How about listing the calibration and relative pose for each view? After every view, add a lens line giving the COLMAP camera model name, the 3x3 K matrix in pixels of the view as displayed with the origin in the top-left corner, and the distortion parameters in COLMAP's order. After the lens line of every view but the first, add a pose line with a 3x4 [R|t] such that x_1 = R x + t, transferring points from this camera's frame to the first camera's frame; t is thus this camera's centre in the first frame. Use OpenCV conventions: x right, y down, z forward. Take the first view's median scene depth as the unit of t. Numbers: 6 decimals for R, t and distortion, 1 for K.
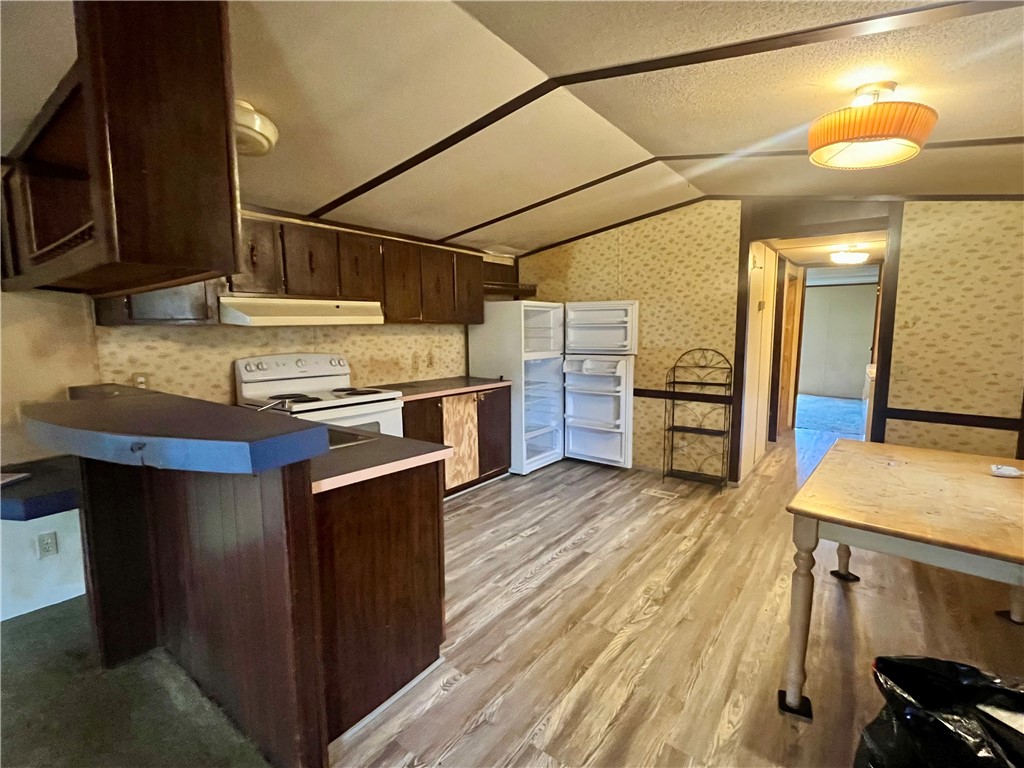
lens RADIAL K [[481.4, 0, 512.0], [0, 481.4, 384.0], [0, 0, 1]] dist [0.001771, 0.000041]
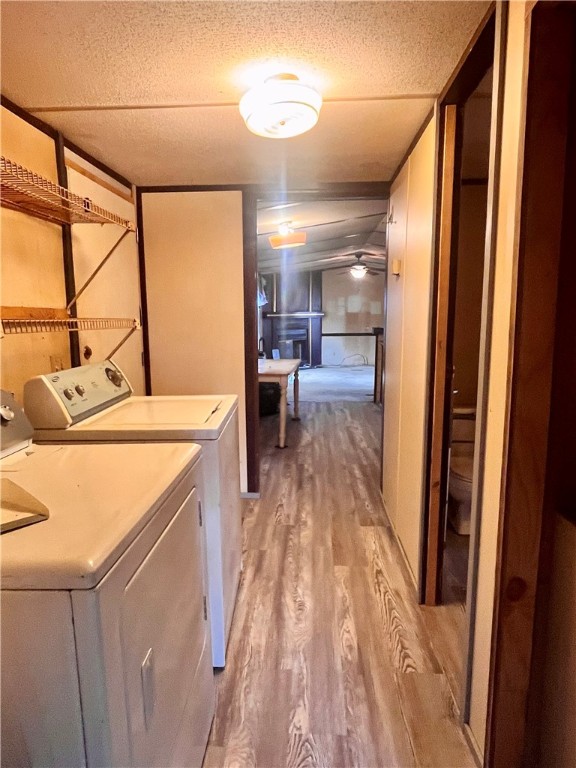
lens RADIAL K [[480.9, 0, 297.0], [0, 480.9, 384.0], [0, 0, 1]] dist [-0.002538, -0.002636]
pose [[-0.822497, 0.093018, -0.561112, 1.494036], [-0.054856, 0.968964, 0.241039, -0.245691], [0.566118, 0.229034, -0.791867, 2.203614]]
